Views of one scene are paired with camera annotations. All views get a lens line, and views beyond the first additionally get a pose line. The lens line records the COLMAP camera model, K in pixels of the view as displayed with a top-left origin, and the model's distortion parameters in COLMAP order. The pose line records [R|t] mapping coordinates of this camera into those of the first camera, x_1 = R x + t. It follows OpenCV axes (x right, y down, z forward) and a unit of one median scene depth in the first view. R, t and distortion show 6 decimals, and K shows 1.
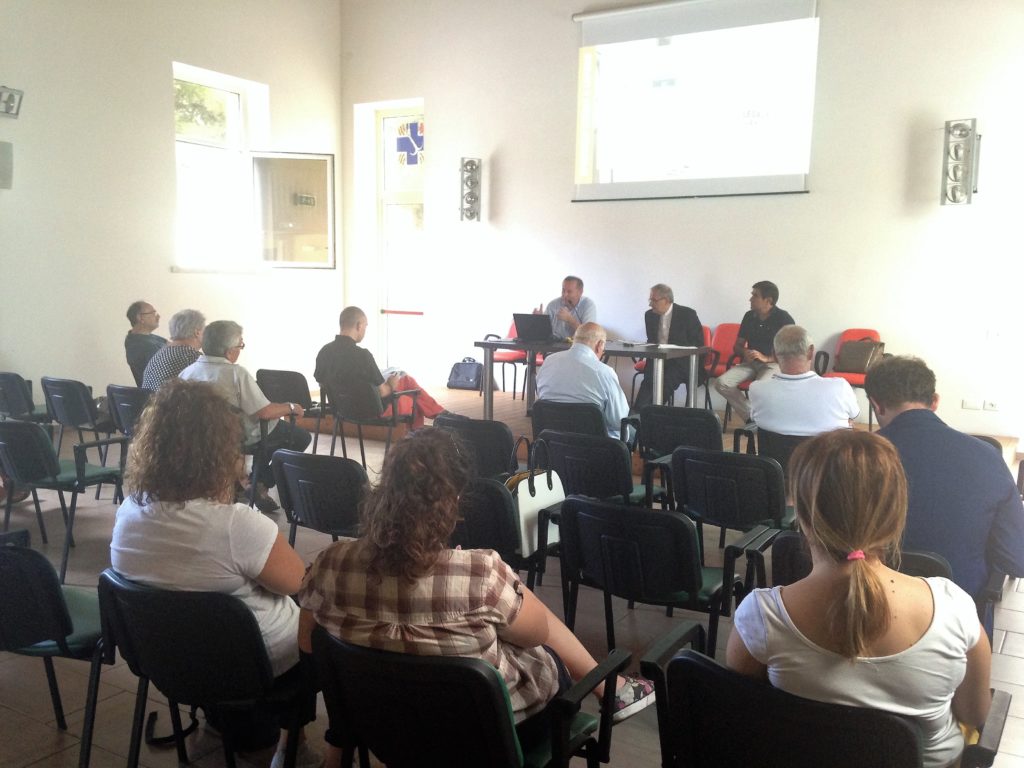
lens RADIAL K [[996.8, 0, 512.0], [0, 996.8, 384.0], [0, 0, 1]] dist [0.148435, -0.006082]
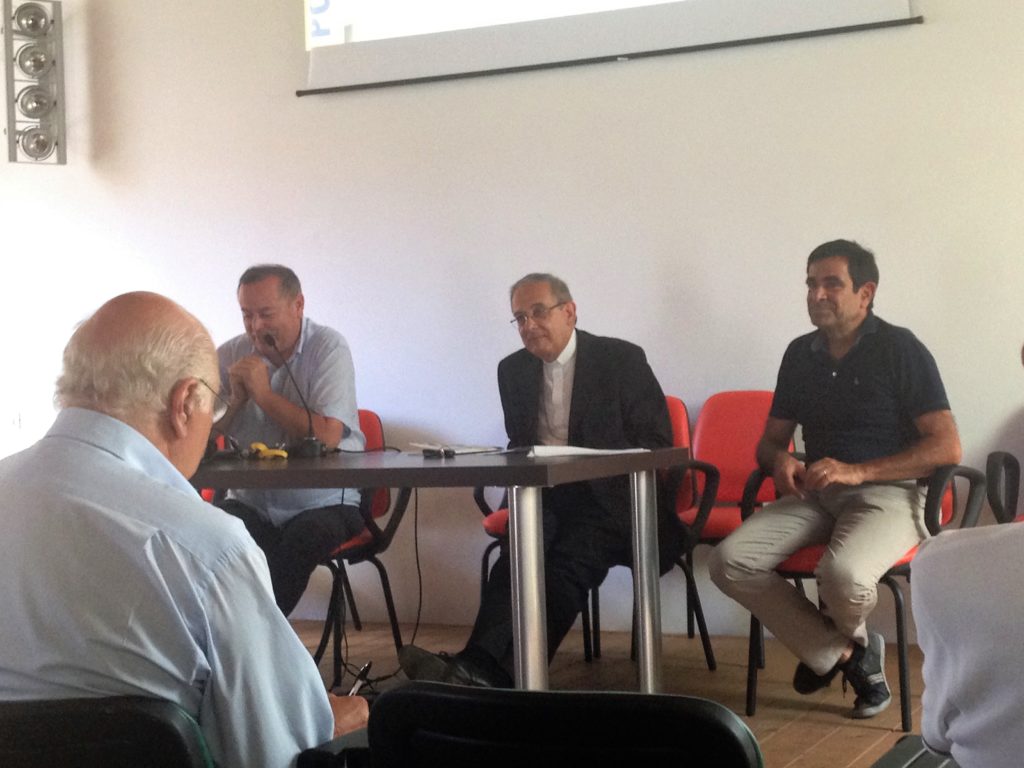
lens RADIAL K [[1745.5, 0, 512.0], [0, 1745.5, 384.0], [0, 0, 1]] dist [0.030789, 0.182299]
pose [[0.993652, -0.046226, 0.102564, 0.077130], [0.057141, 0.992705, -0.106172, -0.000843], [-0.096908, 0.111358, 0.989044, 0.414831]]
